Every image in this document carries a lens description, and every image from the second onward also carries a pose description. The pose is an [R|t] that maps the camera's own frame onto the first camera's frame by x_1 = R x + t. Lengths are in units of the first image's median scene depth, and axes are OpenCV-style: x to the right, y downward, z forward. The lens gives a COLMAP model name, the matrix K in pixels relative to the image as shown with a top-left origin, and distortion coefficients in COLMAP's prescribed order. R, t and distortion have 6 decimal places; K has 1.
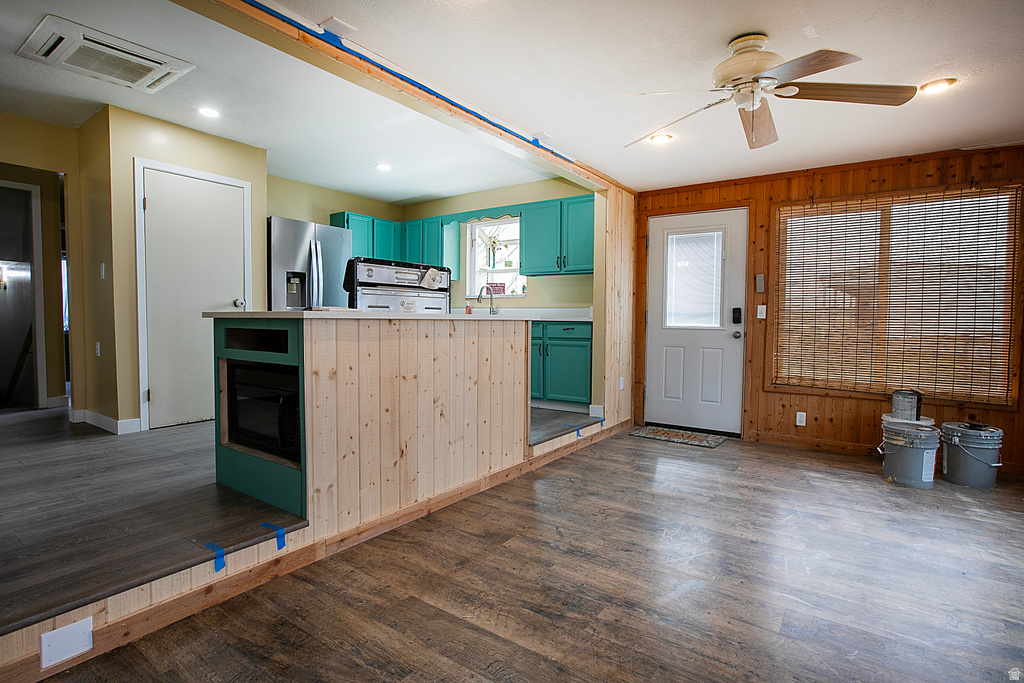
lens RADIAL K [[542.1, 0, 488.3], [0, 542.1, 339.4], [0, 0, 1]] dist [-0.001828, -0.000036]
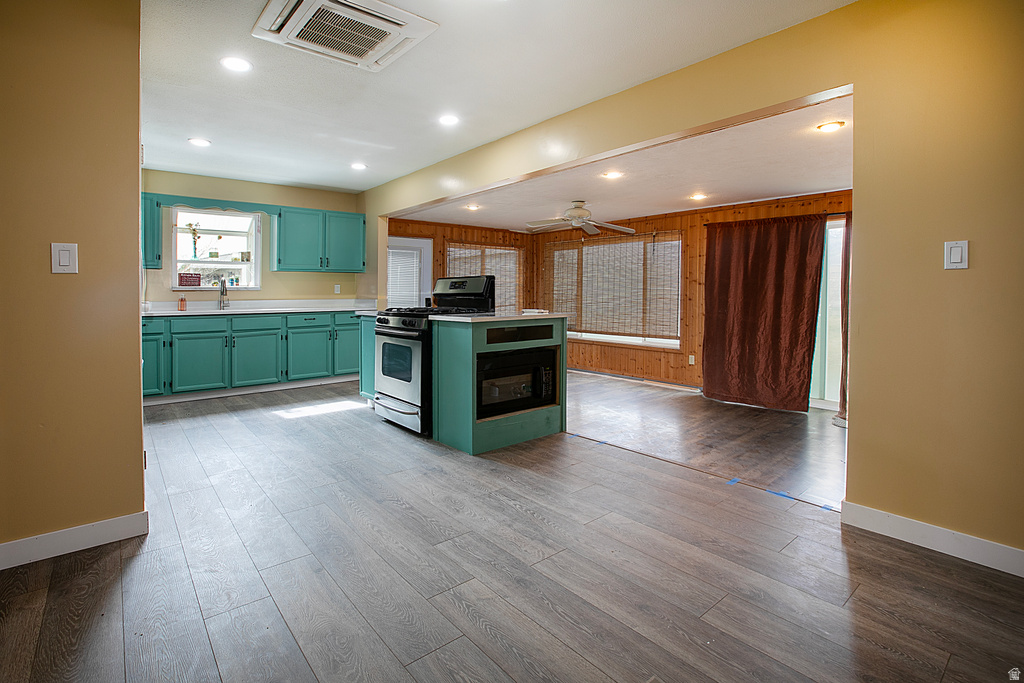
lens RADIAL K [[488.2, 0, 502.8], [0, 488.2, 300.0], [0, 0, 1]] dist [-0.000065, 0.000158]
pose [[0.253565, -0.027387, 0.966931, -0.926815], [0.050811, 0.998596, 0.014959, -0.060951], [-0.965983, 0.045337, 0.254600, 0.382411]]
